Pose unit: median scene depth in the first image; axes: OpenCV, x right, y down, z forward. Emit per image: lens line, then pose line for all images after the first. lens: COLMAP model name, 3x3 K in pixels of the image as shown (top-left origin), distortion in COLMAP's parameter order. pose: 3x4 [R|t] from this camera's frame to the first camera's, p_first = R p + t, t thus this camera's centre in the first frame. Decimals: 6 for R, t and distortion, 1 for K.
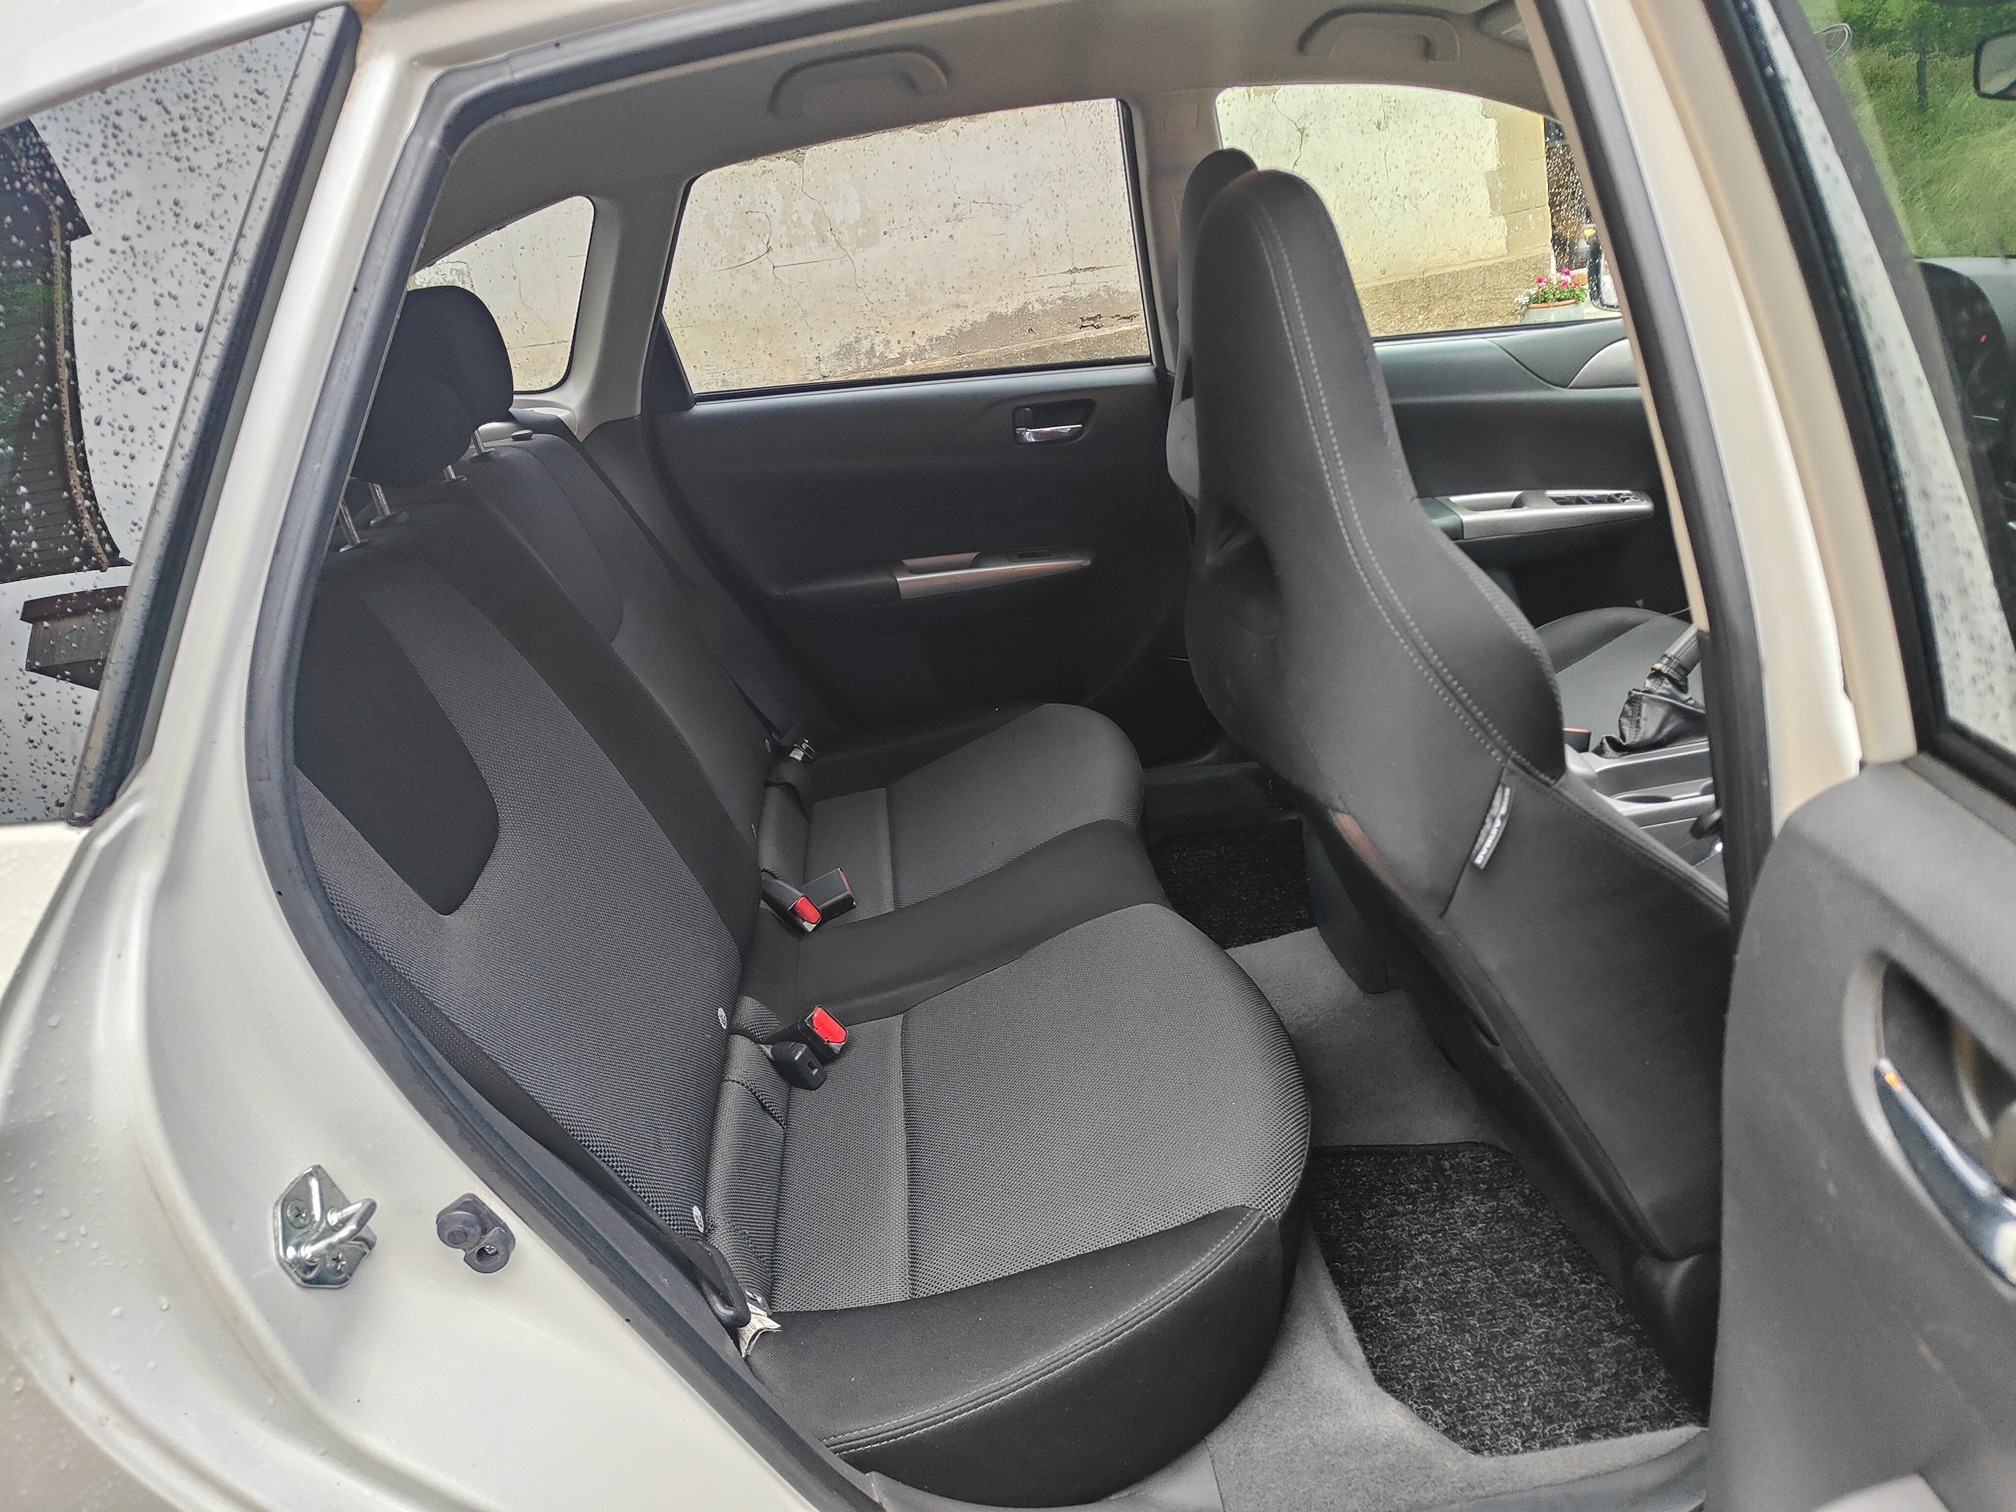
lens RADIAL K [[1406.8, 0, 1008.0], [0, 1406.8, 756.0], [0, 0, 1]] dist [-0.002486, -0.005416]
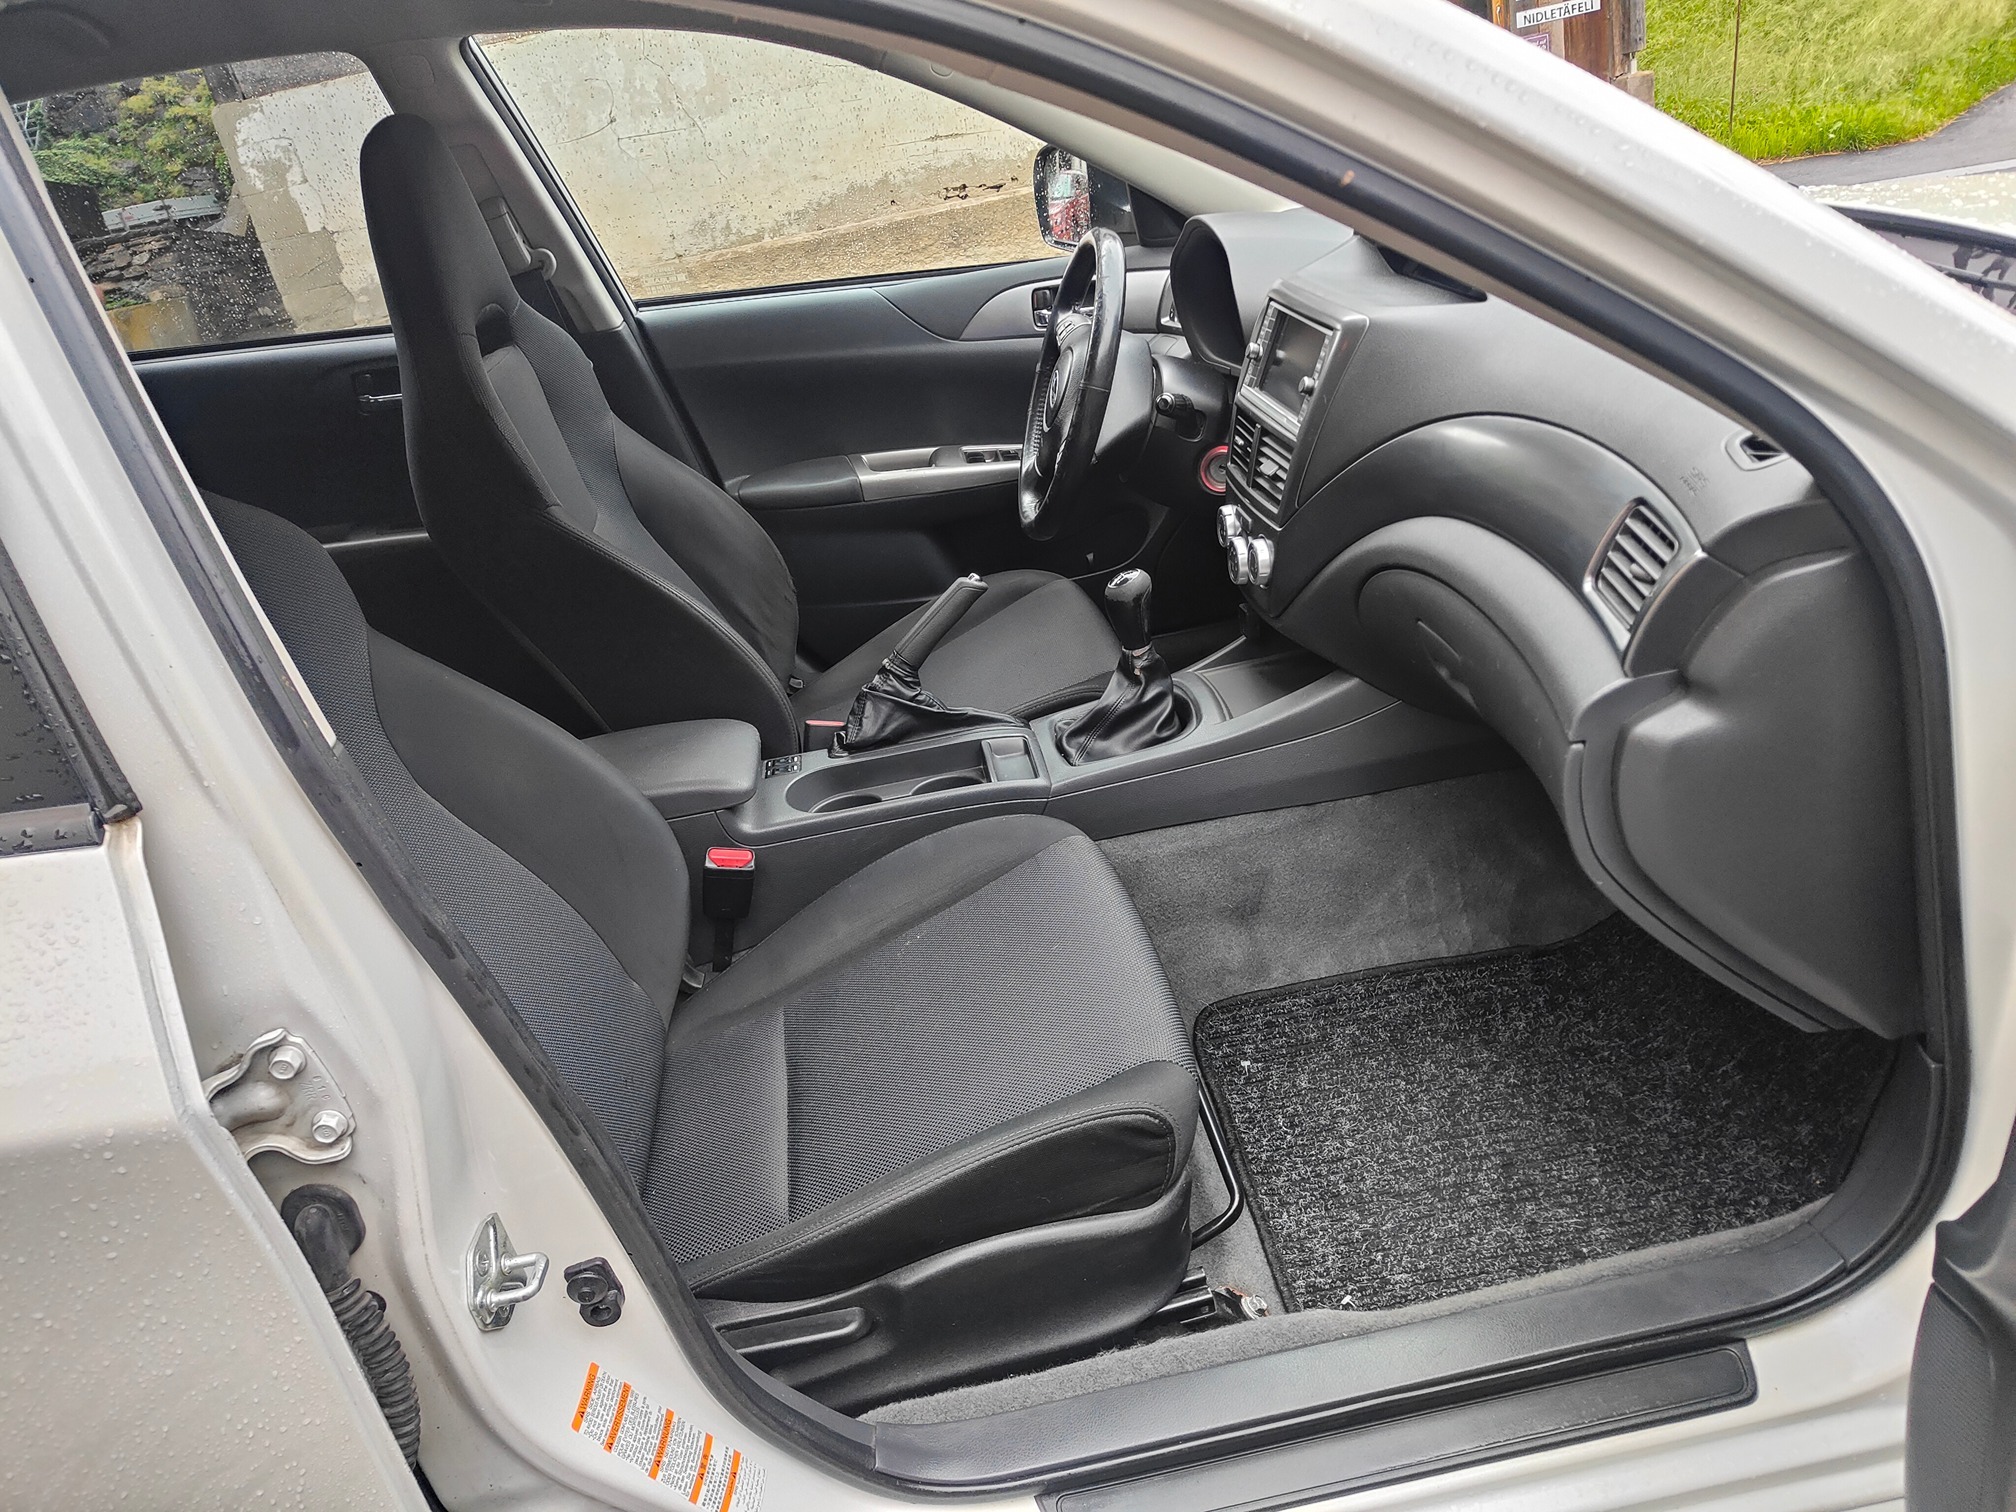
lens RADIAL K [[1408.0, 0, 1002.0], [0, 1408.0, 757.0], [0, 0, 1]] dist [0.009511, 0.002507]
pose [[0.999848, -0.011078, -0.013468, 0.419241], [0.012312, 0.995375, 0.095274, -0.068024], [0.012350, -0.095425, 0.995360, 0.020293]]
